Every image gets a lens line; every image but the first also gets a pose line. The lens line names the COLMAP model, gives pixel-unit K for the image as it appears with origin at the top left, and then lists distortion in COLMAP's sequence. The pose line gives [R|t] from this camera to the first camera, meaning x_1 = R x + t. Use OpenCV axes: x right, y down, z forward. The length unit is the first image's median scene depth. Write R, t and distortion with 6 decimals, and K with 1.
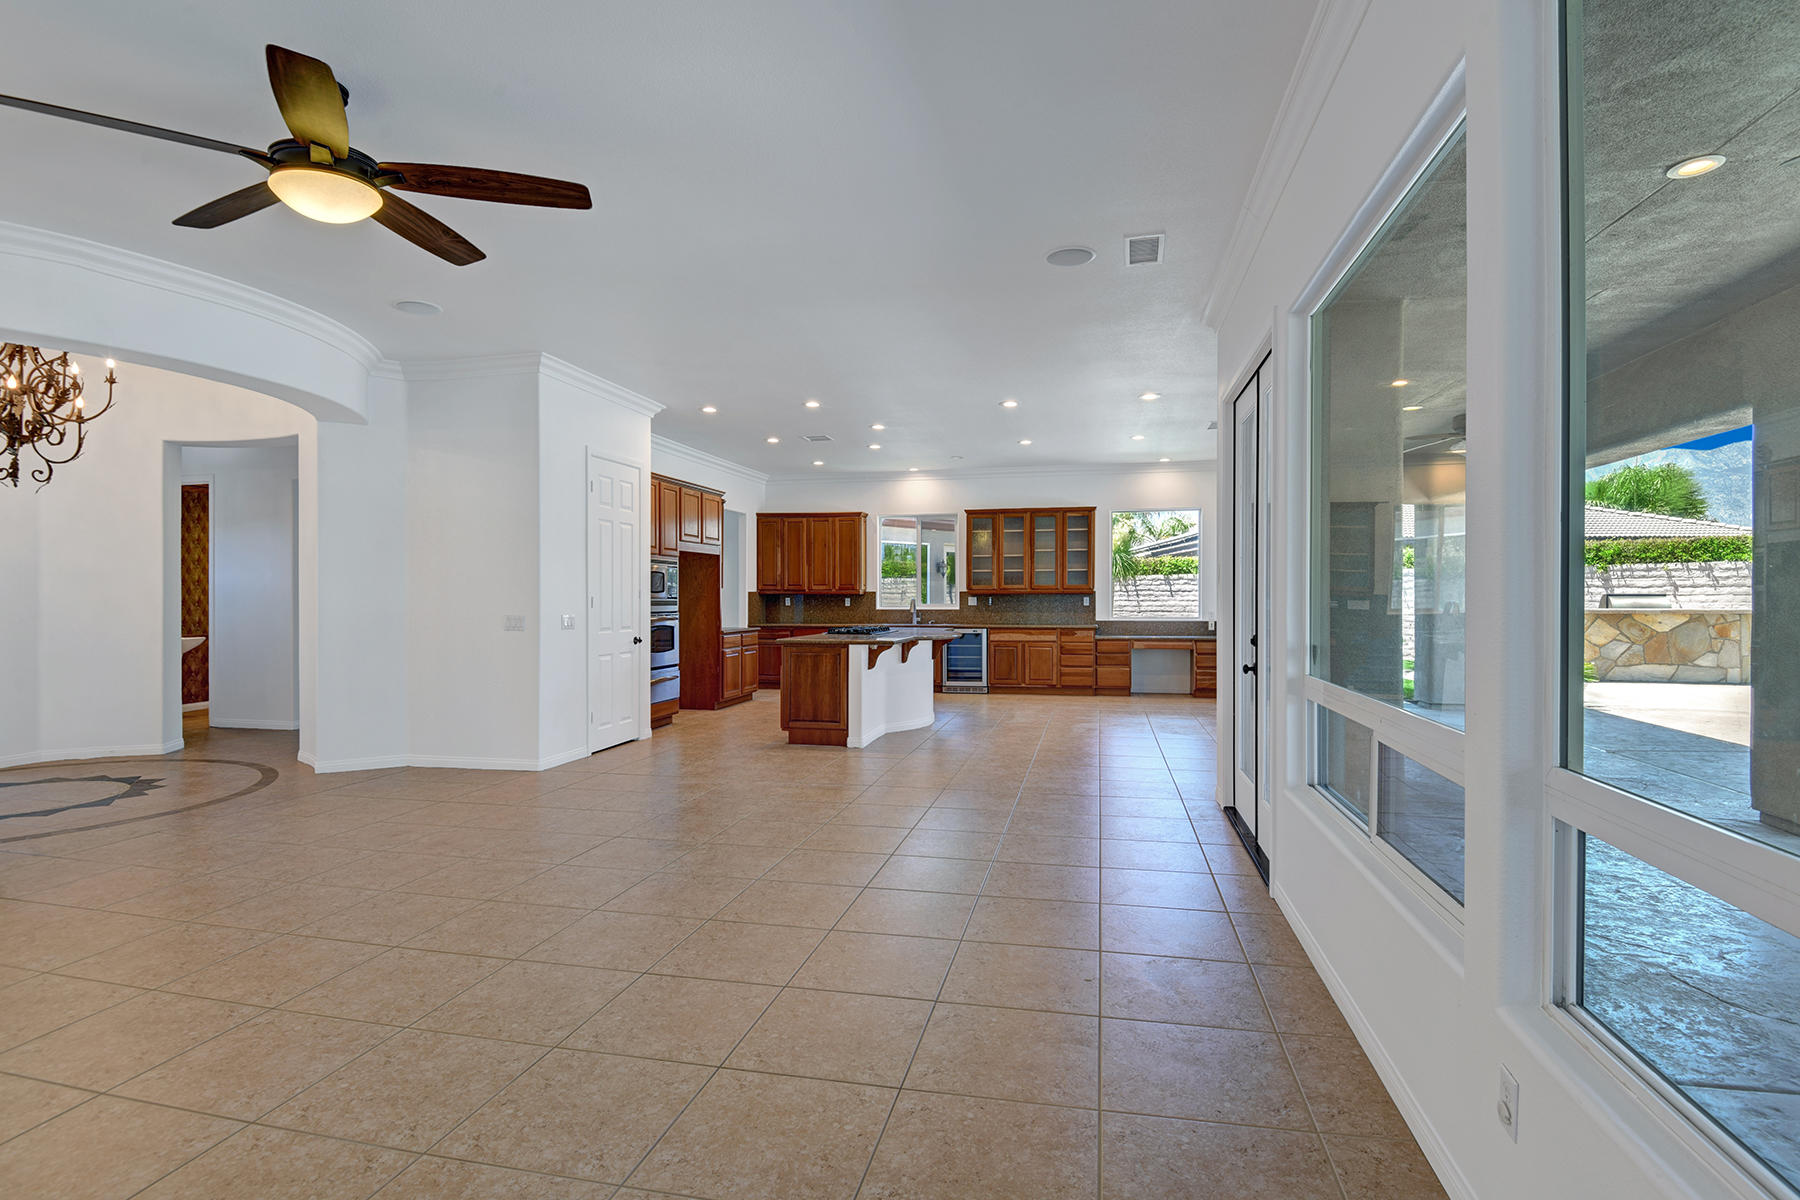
lens RADIAL K [[885.3, 0, 900.1], [0, 885.3, 607.9], [0, 0, 1]] dist [-0.003335, -0.001004]
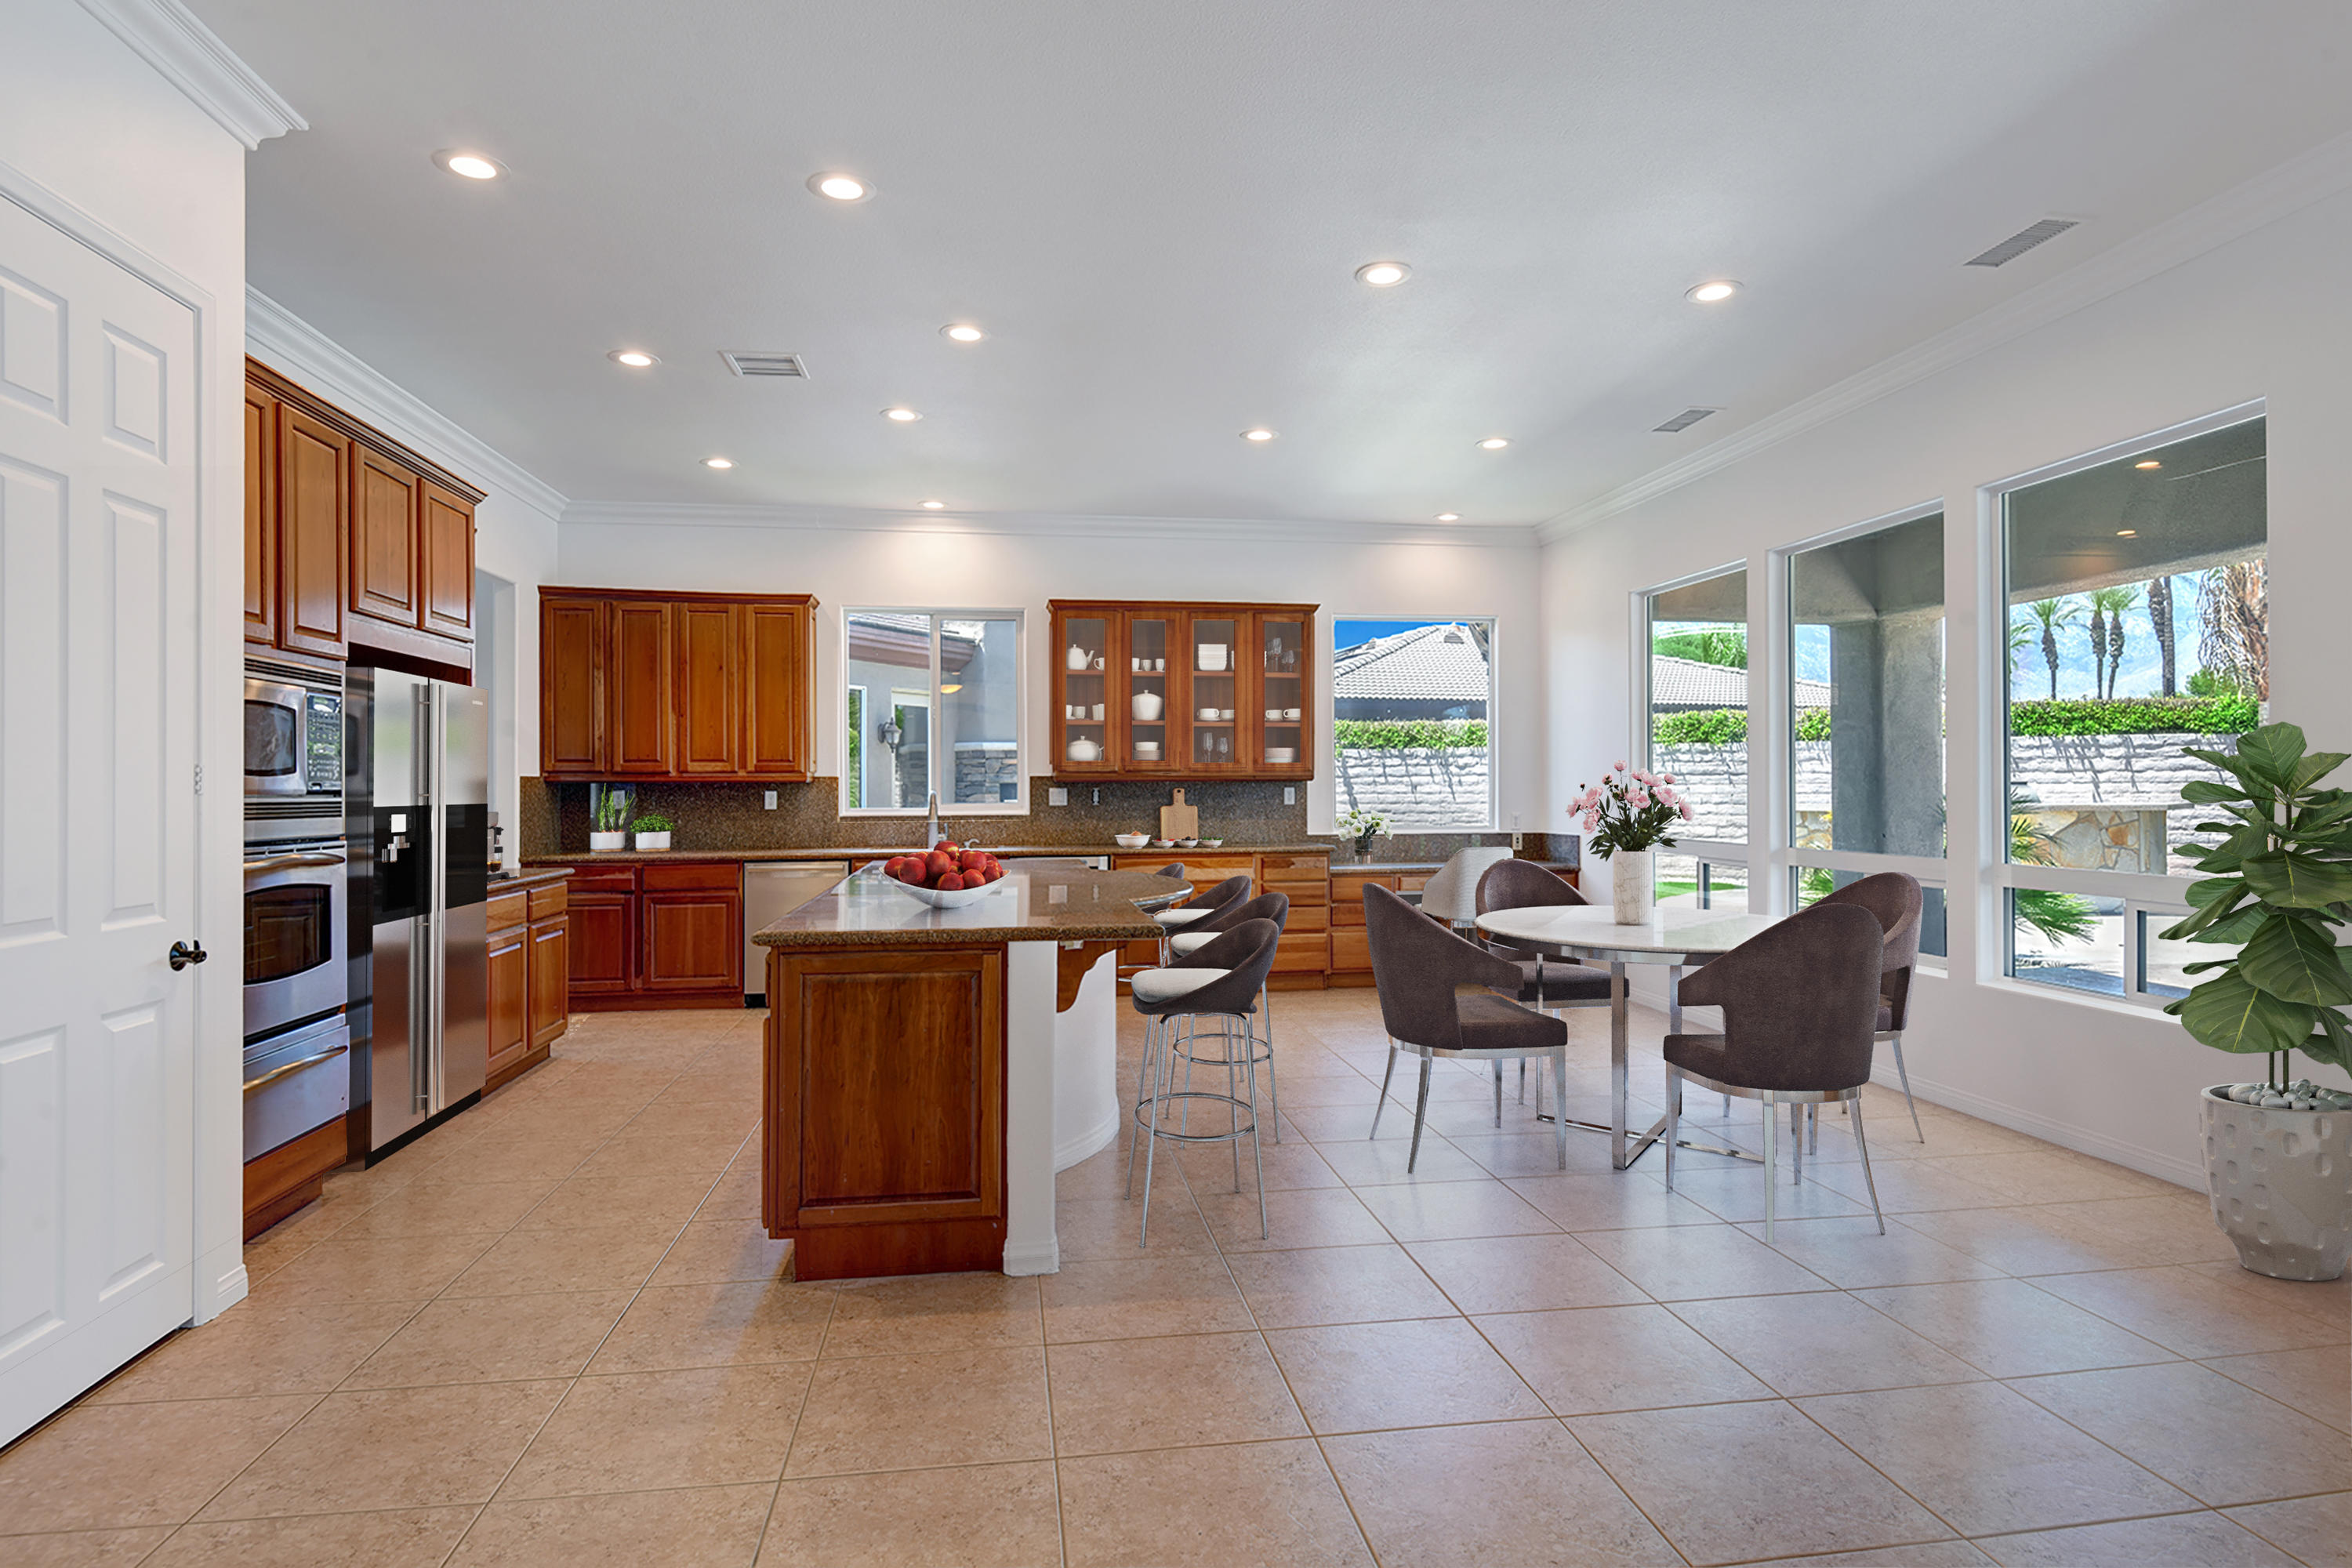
lens RADIAL K [[1277.9, 0, 1183.8], [0, 1277.9, 790.8], [0, 0, 1]] dist [-0.004319, -0.002228]
pose [[0.931808, -0.002593, 0.362942, -0.105272], [0.006159, 0.999943, -0.008669, -0.004818], [-0.362899, 0.010313, 0.931771, 0.360545]]
